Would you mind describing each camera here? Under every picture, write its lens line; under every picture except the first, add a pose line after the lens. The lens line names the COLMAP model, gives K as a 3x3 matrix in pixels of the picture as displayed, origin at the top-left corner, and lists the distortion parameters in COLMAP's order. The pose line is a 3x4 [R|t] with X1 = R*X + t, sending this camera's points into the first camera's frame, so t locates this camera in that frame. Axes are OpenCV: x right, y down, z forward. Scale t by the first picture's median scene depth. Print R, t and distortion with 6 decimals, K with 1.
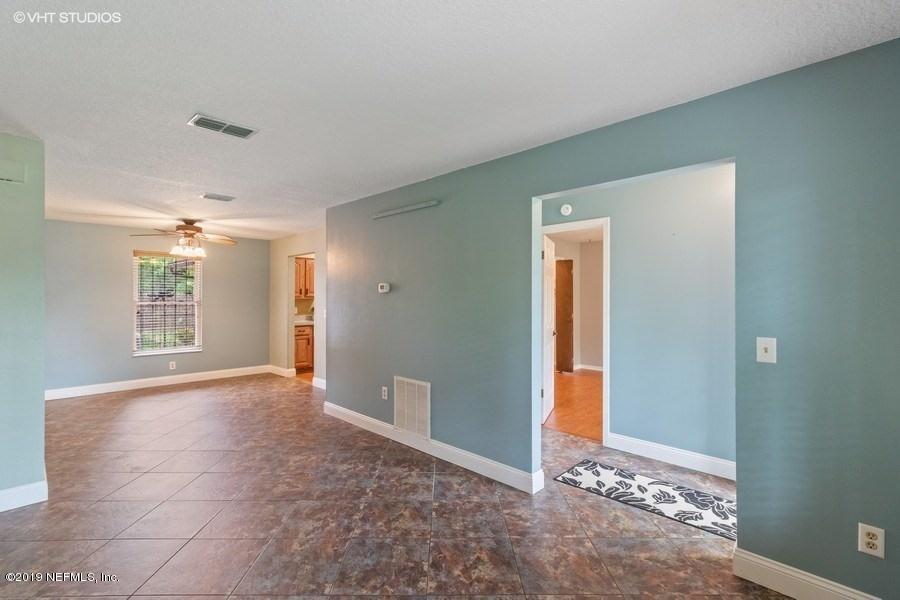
lens RADIAL K [[414.6, 0, 444.7], [0, 414.6, 300.5], [0, 0, 1]] dist [0.003222, -0.000118]
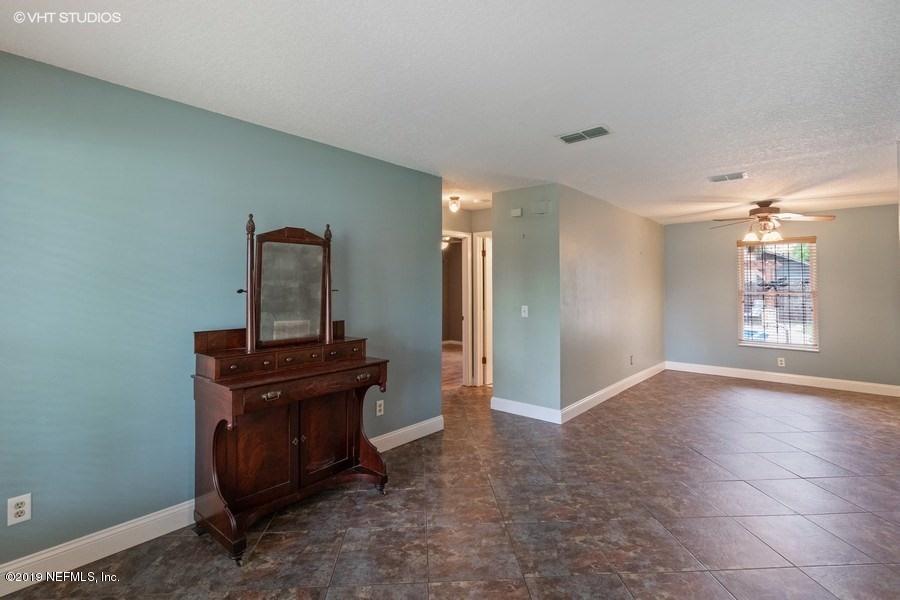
lens RADIAL K [[414.6, 0, 445.1], [0, 414.6, 291.5], [0, 0, 1]] dist [0.003222, -0.000118]
pose [[0.072033, 0.011034, -0.997341, 0.236747], [-0.006803, 0.999921, 0.010572, -0.002845], [0.997379, 0.006024, 0.072103, 0.237935]]
